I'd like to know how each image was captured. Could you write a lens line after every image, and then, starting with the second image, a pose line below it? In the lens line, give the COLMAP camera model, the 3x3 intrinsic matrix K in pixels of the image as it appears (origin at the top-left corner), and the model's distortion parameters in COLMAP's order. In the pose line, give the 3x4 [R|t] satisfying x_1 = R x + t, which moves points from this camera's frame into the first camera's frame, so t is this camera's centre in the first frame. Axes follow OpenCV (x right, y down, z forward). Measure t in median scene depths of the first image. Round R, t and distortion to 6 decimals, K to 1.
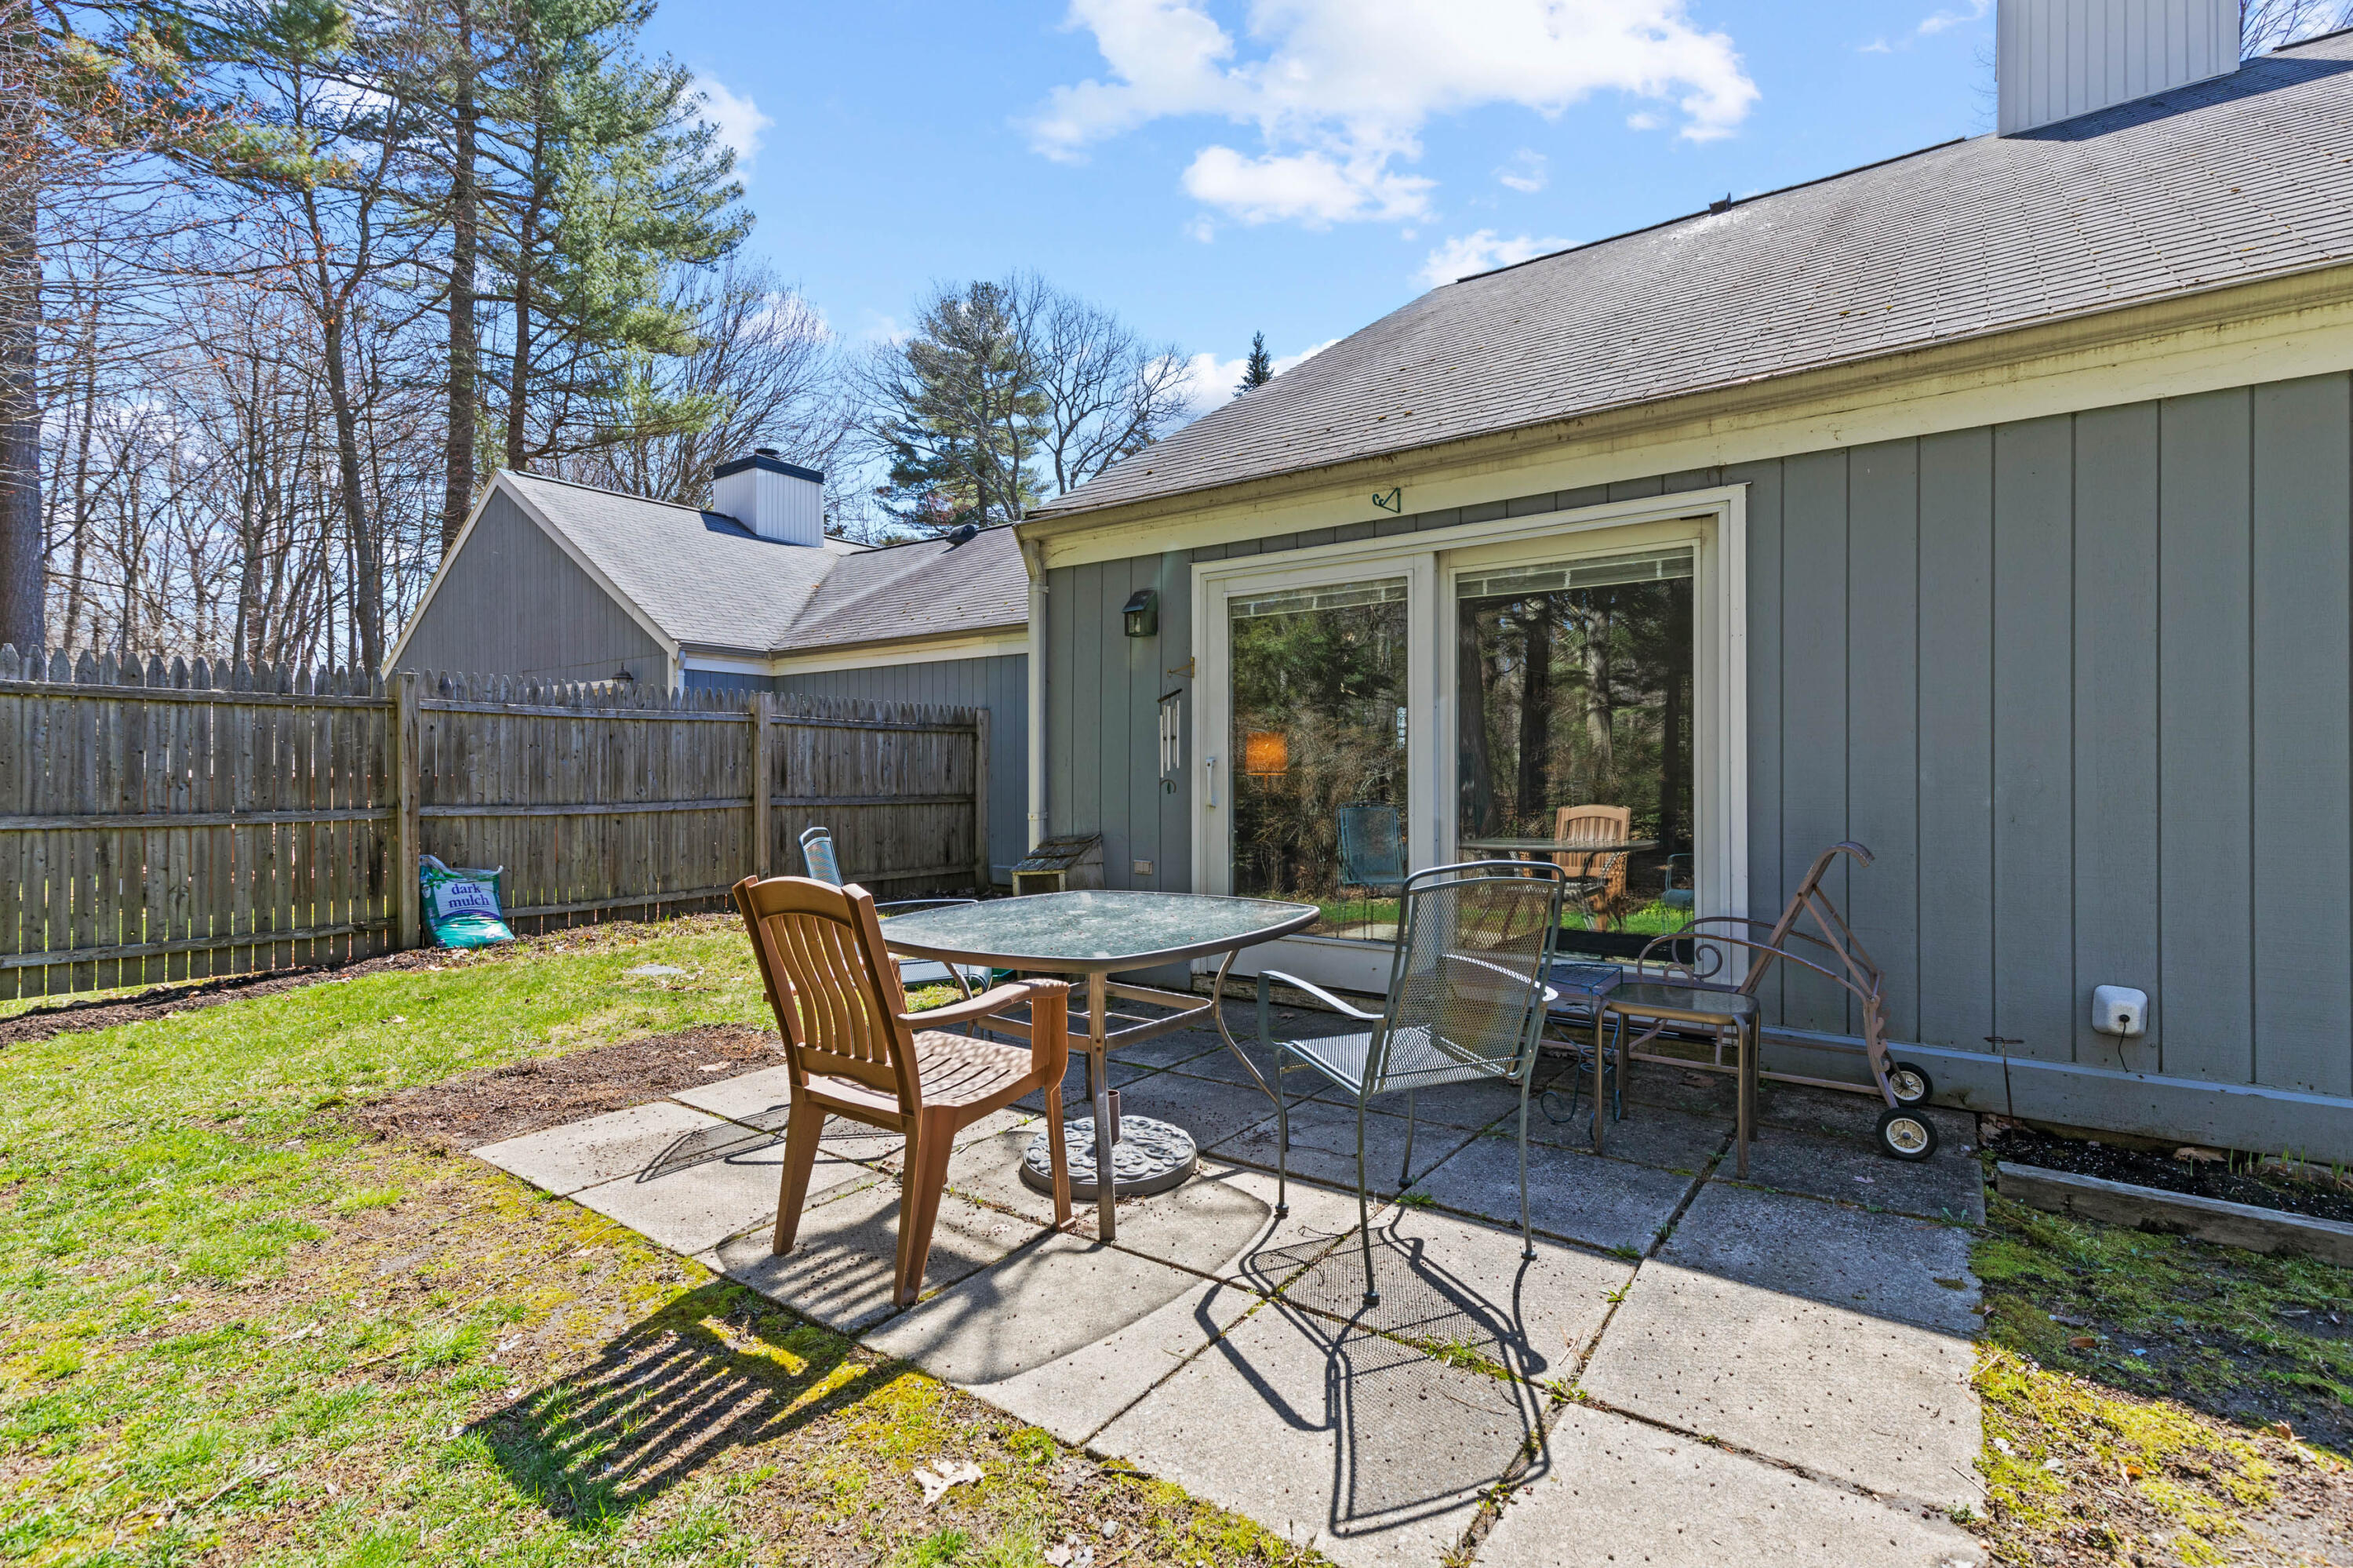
lens RADIAL K [[1056.3, 0, 1181.3], [0, 1056.3, 780.5], [0, 0, 1]] dist [0.011047, -0.000146]
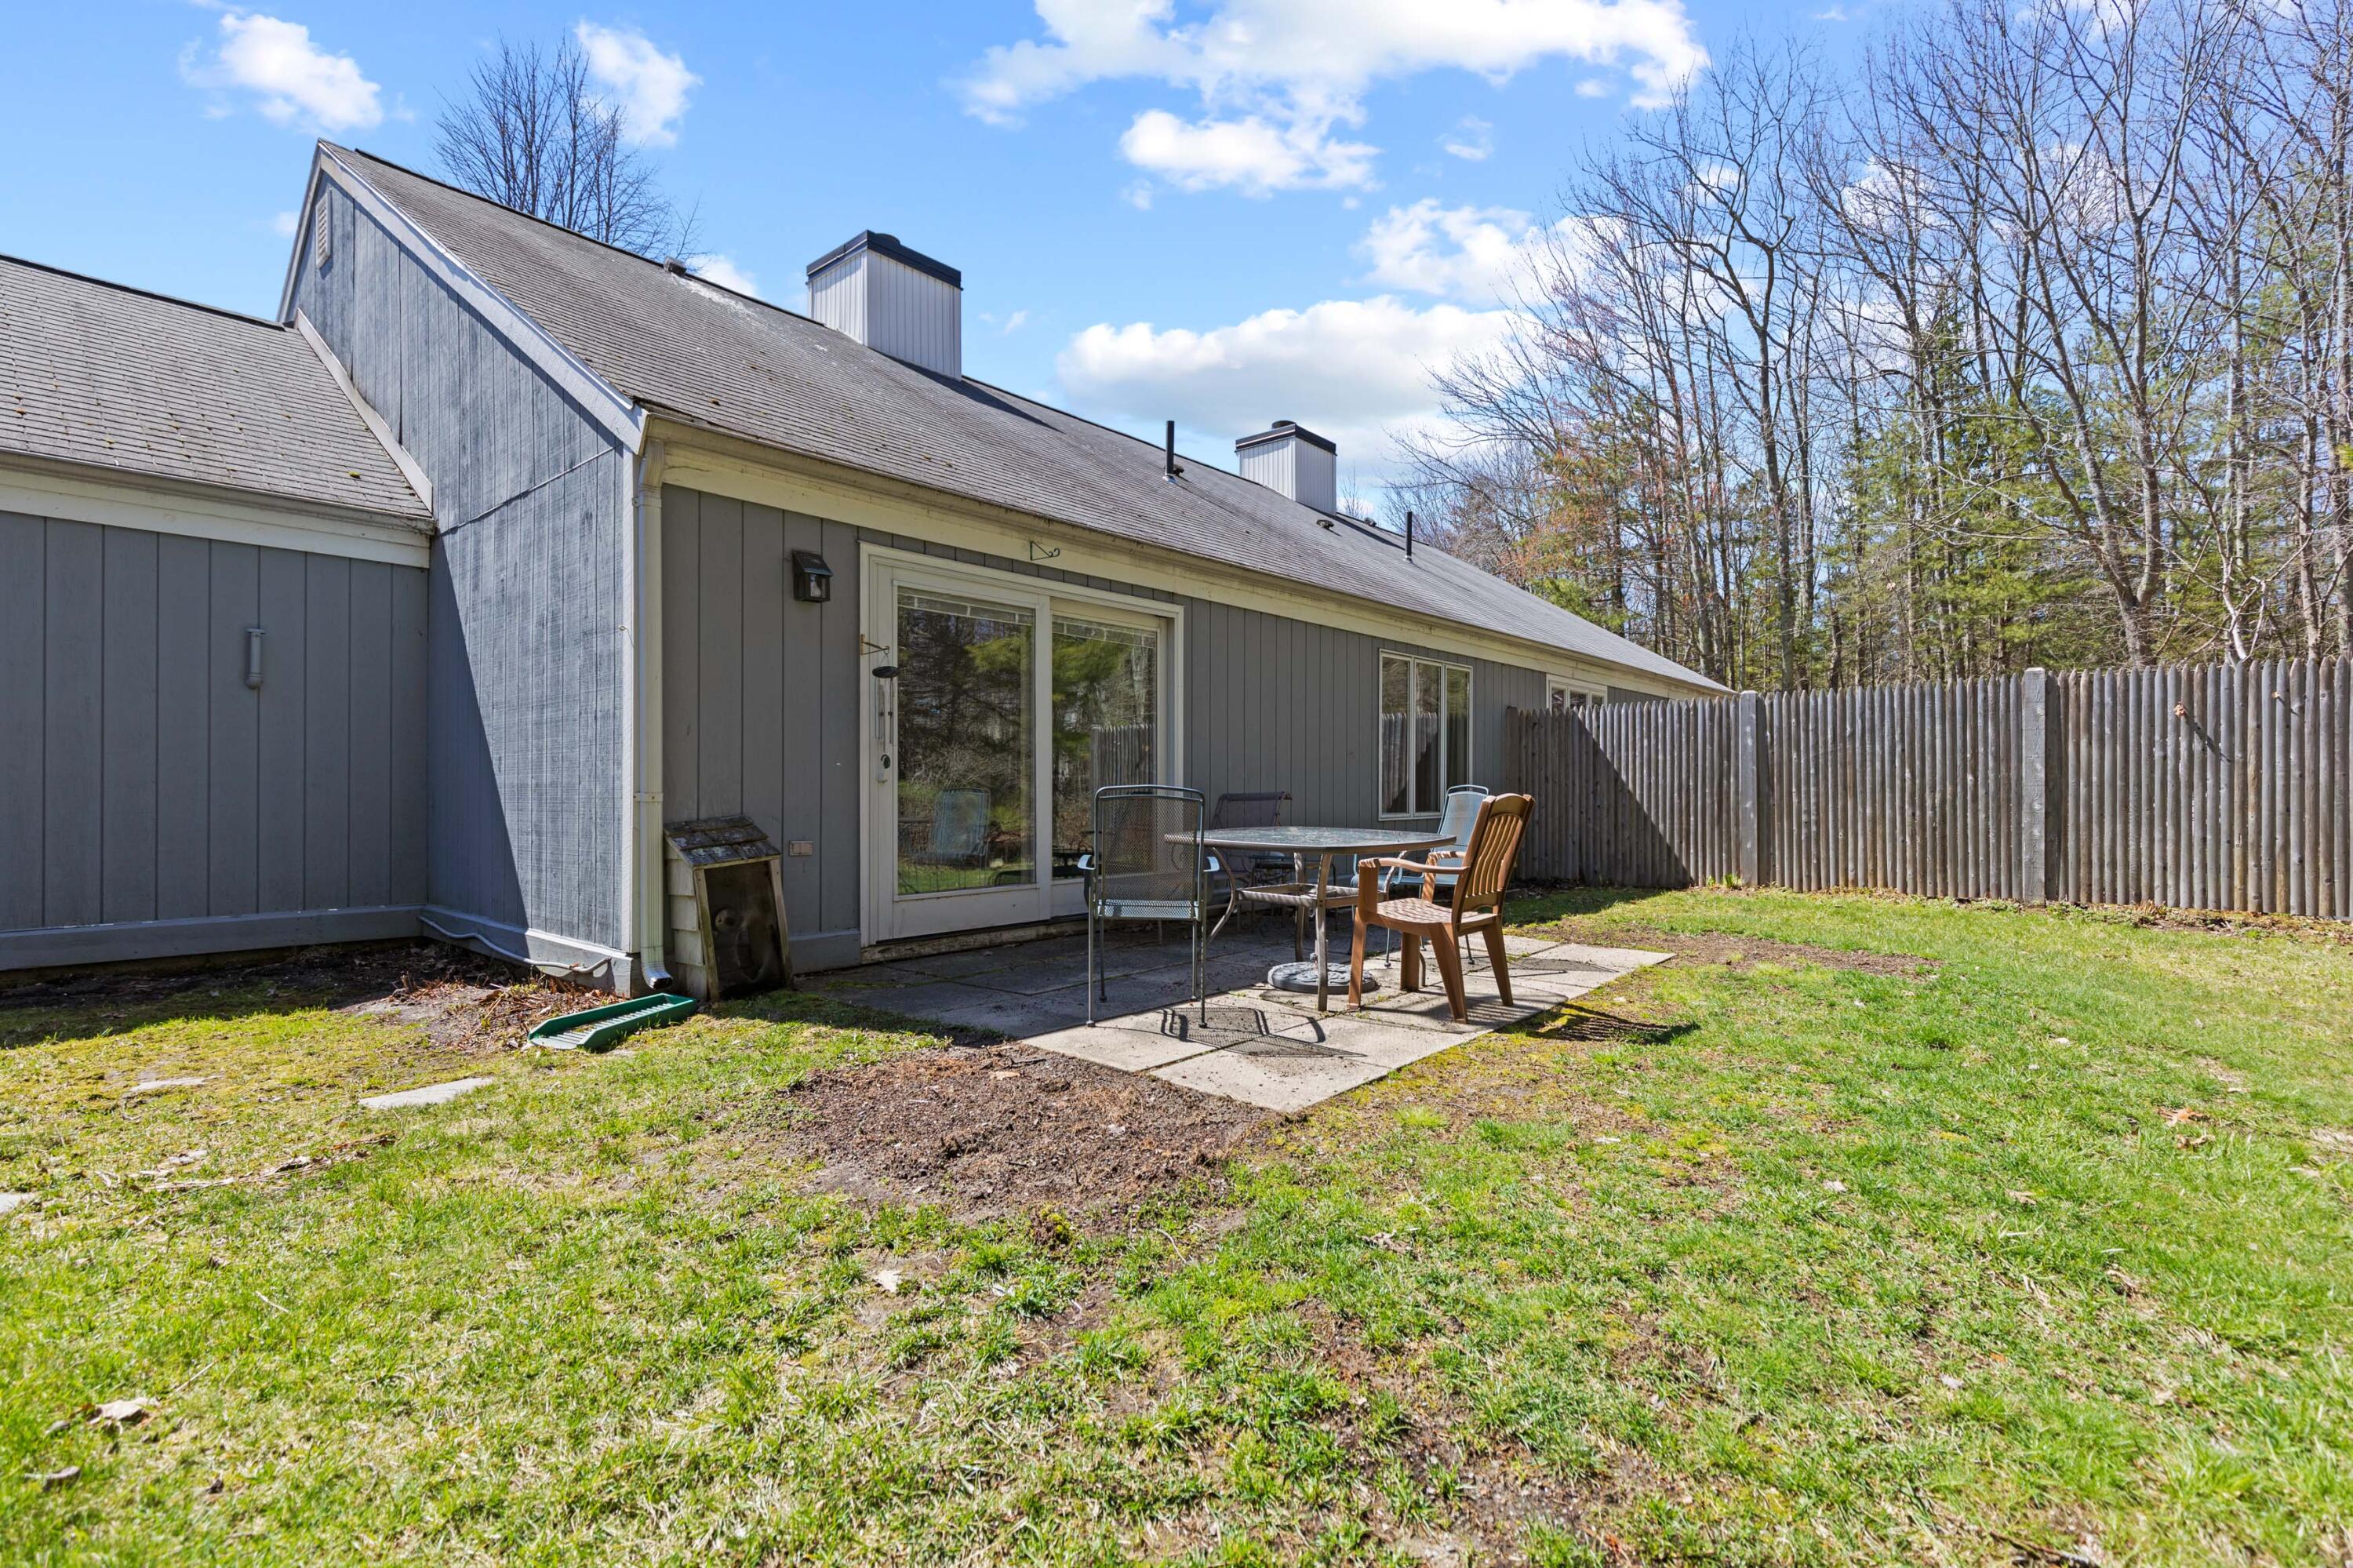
lens RADIAL K [[1056.3, 0, 1181.3], [0, 1056.3, 780.5], [0, 0, 1]] dist [0.011047, -0.000146]
pose [[0.086856, 0.009634, 0.996174, -0.941326], [0.006081, 0.999929, -0.010200, 0.035340], [-0.996202, 0.006944, 0.086791, 0.588064]]
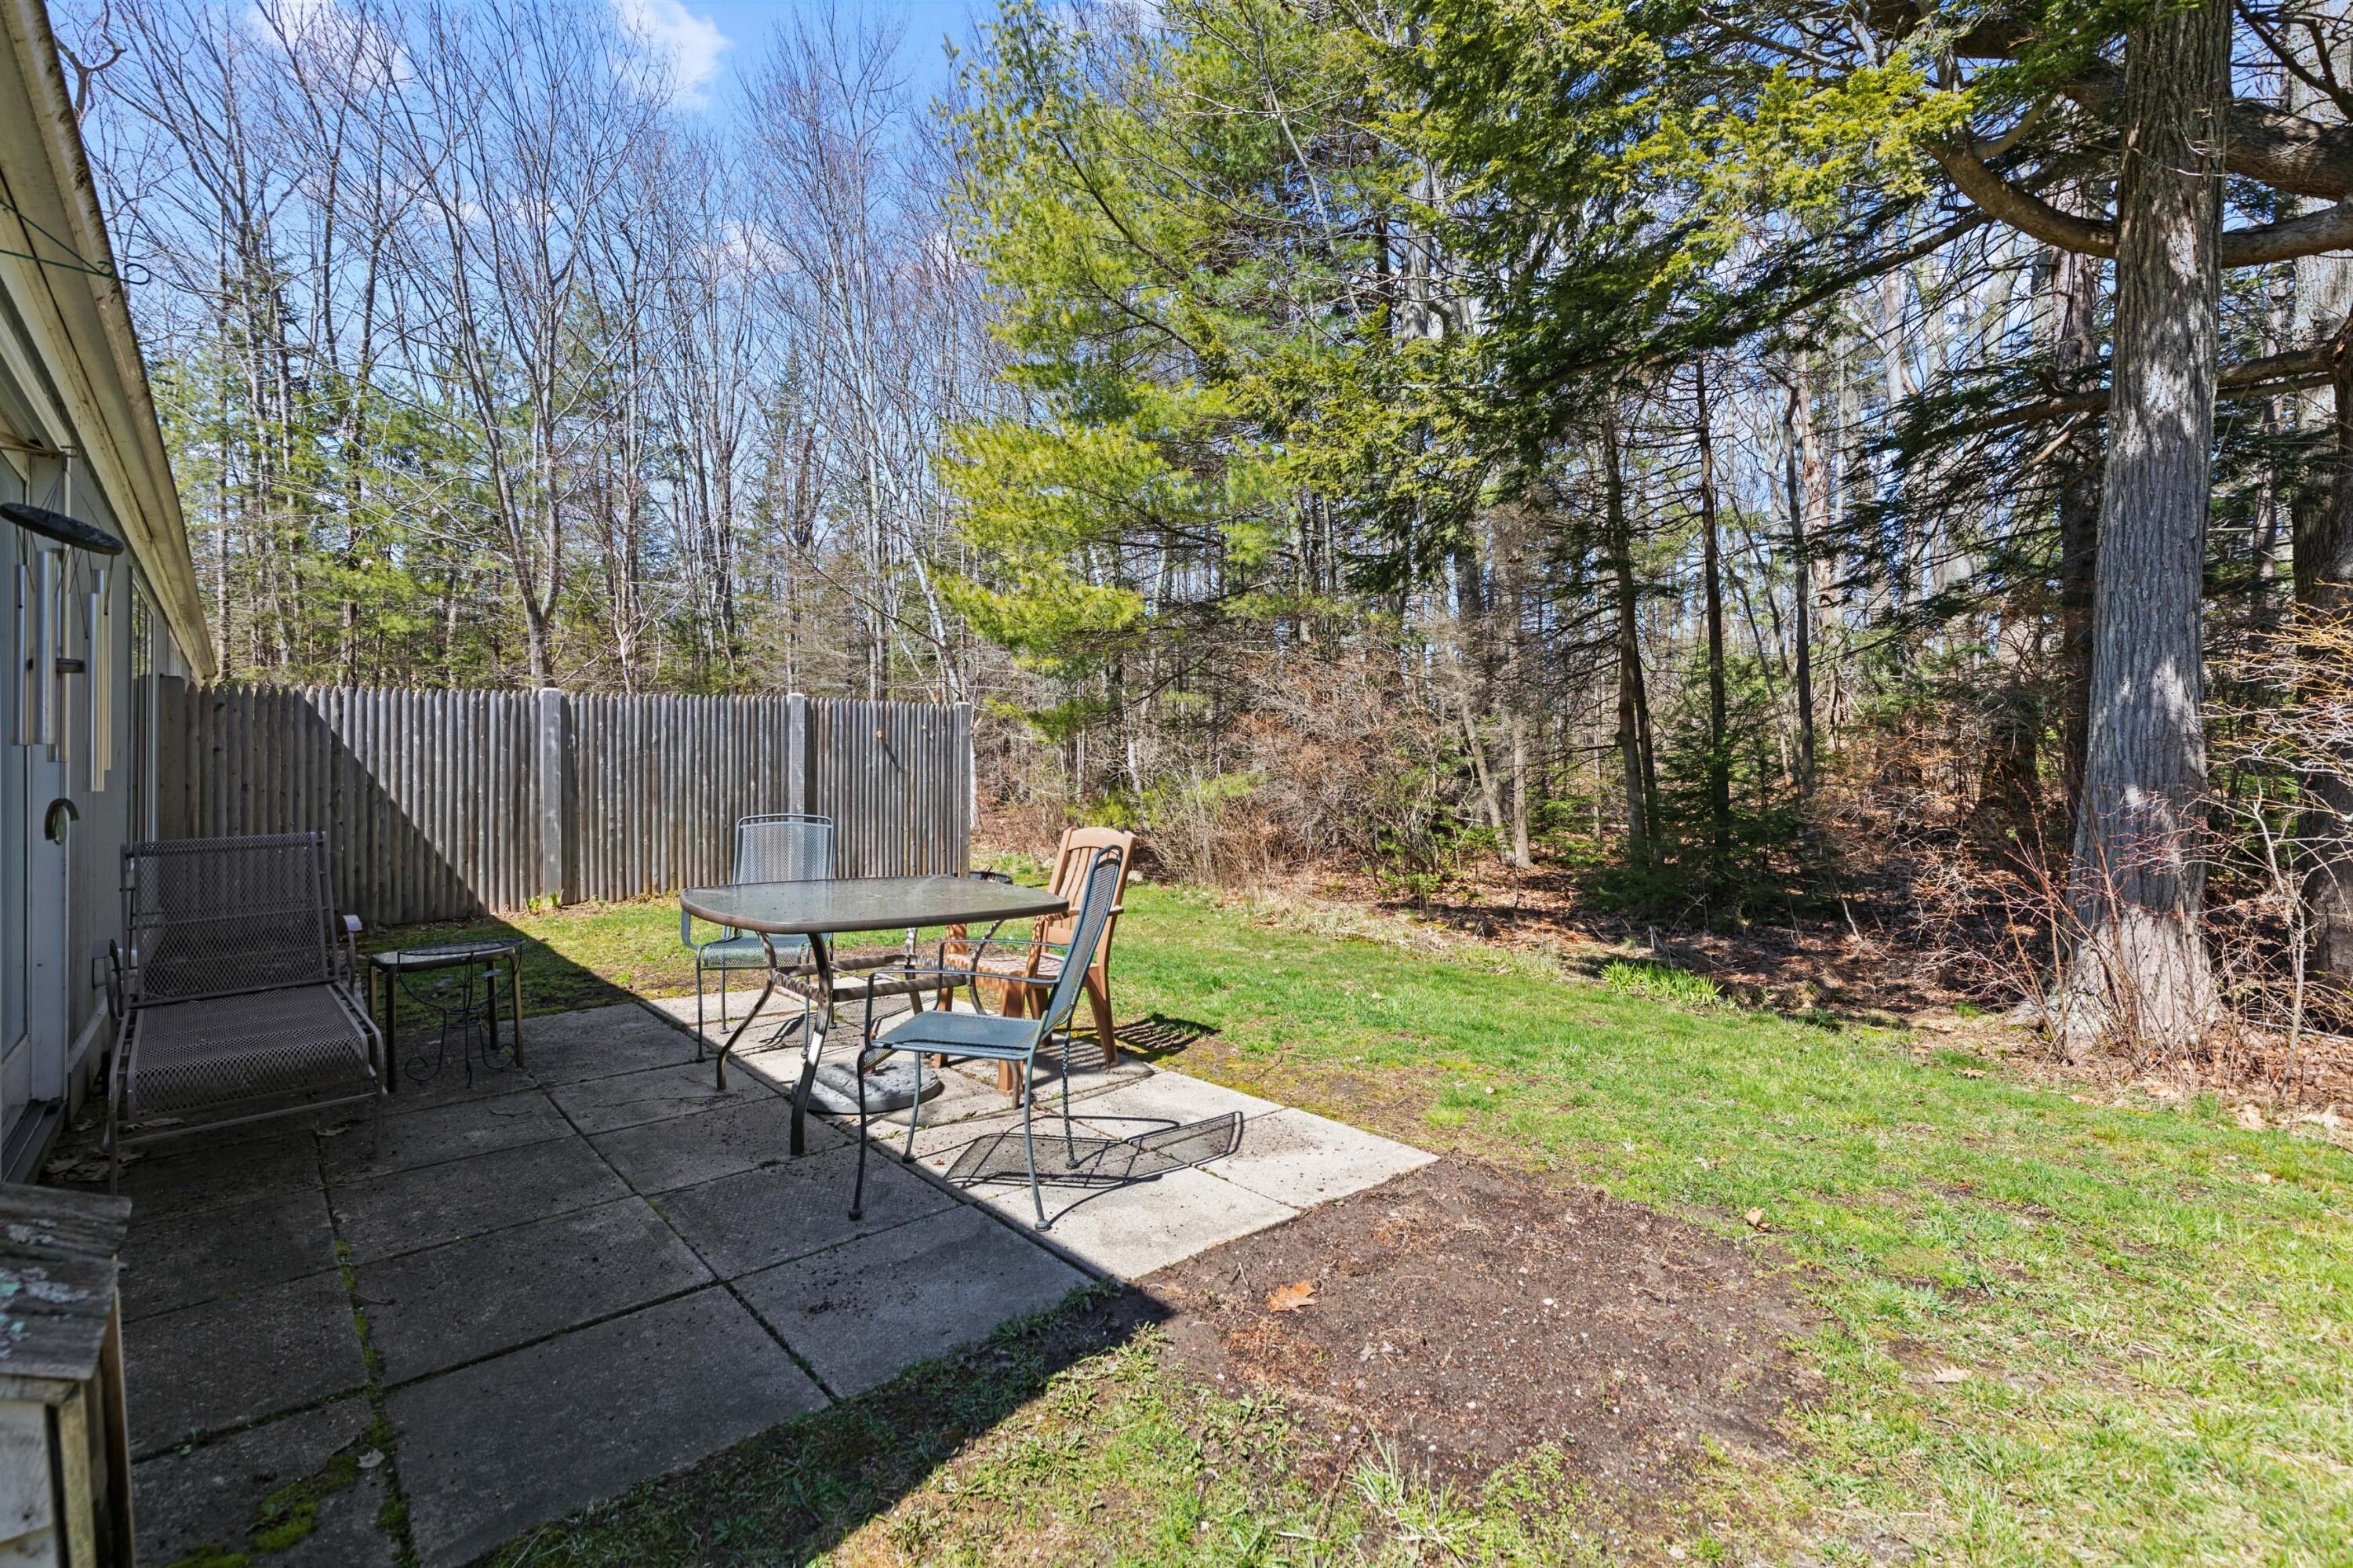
lens RADIAL K [[1094.9, 0, 1180.0], [0, 1094.9, 771.6], [0, 0, 1]] dist [-0.000480, 0.000569]
pose [[-0.975267, 0.001453, 0.221026, -0.384337], [0.002852, 0.999978, 0.006007, -0.006847], [-0.221013, 0.006489, -0.975249, 1.181987]]
